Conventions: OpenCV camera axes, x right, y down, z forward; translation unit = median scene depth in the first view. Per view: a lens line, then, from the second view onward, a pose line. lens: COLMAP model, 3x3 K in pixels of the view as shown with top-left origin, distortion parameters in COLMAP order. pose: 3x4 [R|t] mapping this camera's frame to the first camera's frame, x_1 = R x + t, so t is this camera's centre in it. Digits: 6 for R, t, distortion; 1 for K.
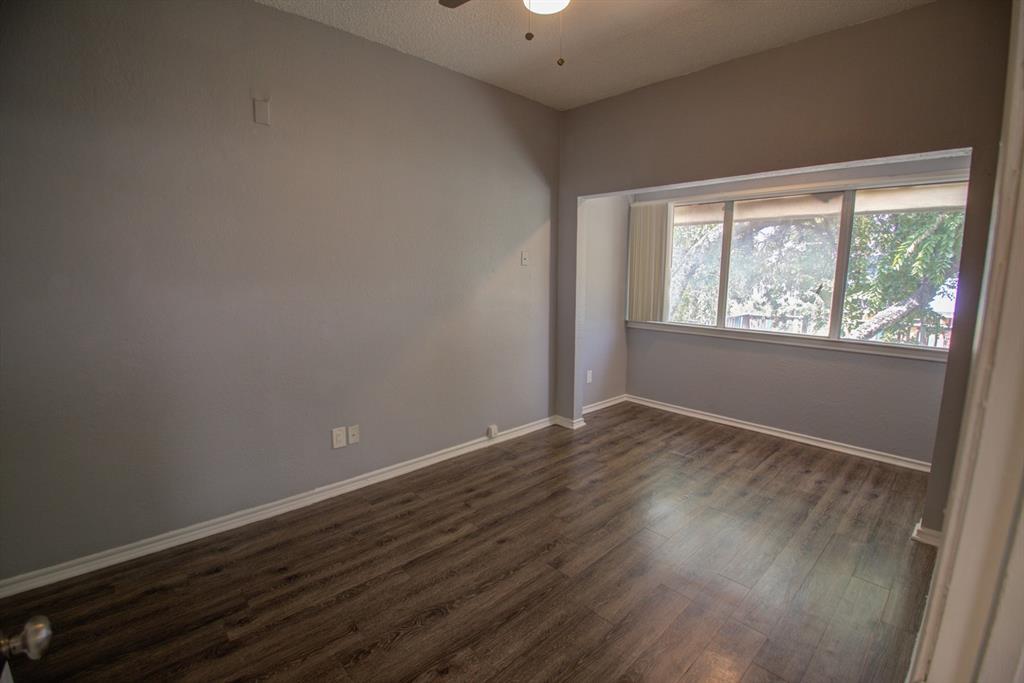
lens RADIAL K [[449.8, 0, 510.5], [0, 449.8, 344.2], [0, 0, 1]] dist [-0.037532, -0.005150]
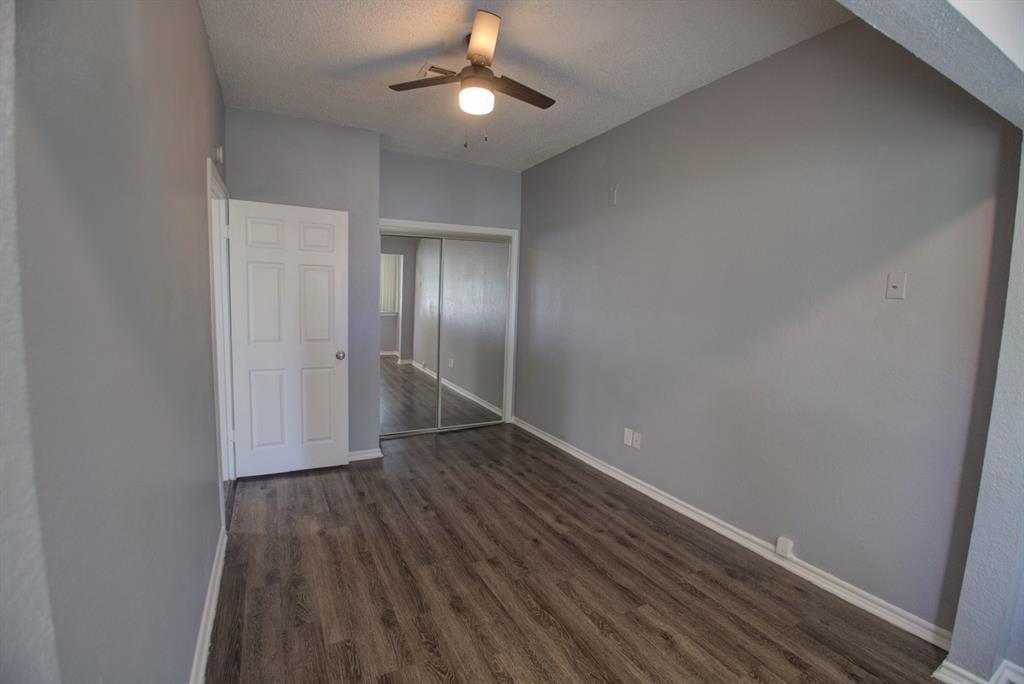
lens RADIAL K [[449.8, 0, 510.5], [0, 449.8, 344.7], [0, 0, 1]] dist [-0.037532, -0.005150]
pose [[-0.251821, 0.086948, -0.963860, 0.802095], [-0.176627, 0.975099, 0.134108, -0.136330], [0.951519, 0.204015, -0.230193, 0.853444]]
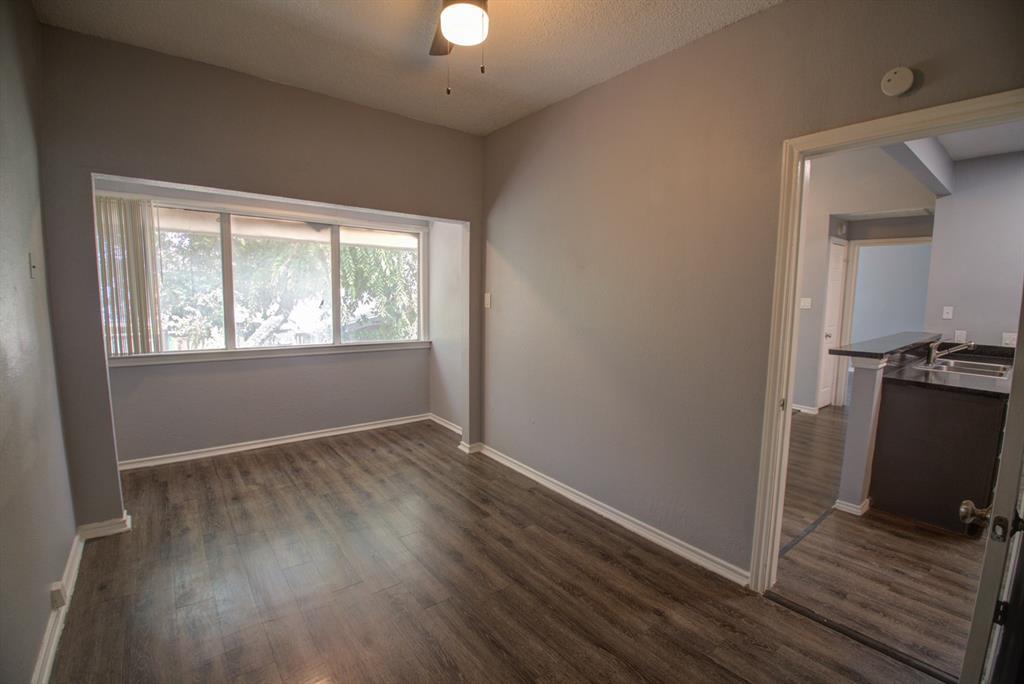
lens RADIAL K [[449.8, 0, 510.5], [0, 449.8, 344.7], [0, 0, 1]] dist [-0.037532, -0.005150]
pose [[0.077078, -0.113142, 0.990585, -0.543551], [0.135488, 0.985512, 0.102020, -0.086242], [-0.987776, 0.126349, 0.091290, 0.483244]]
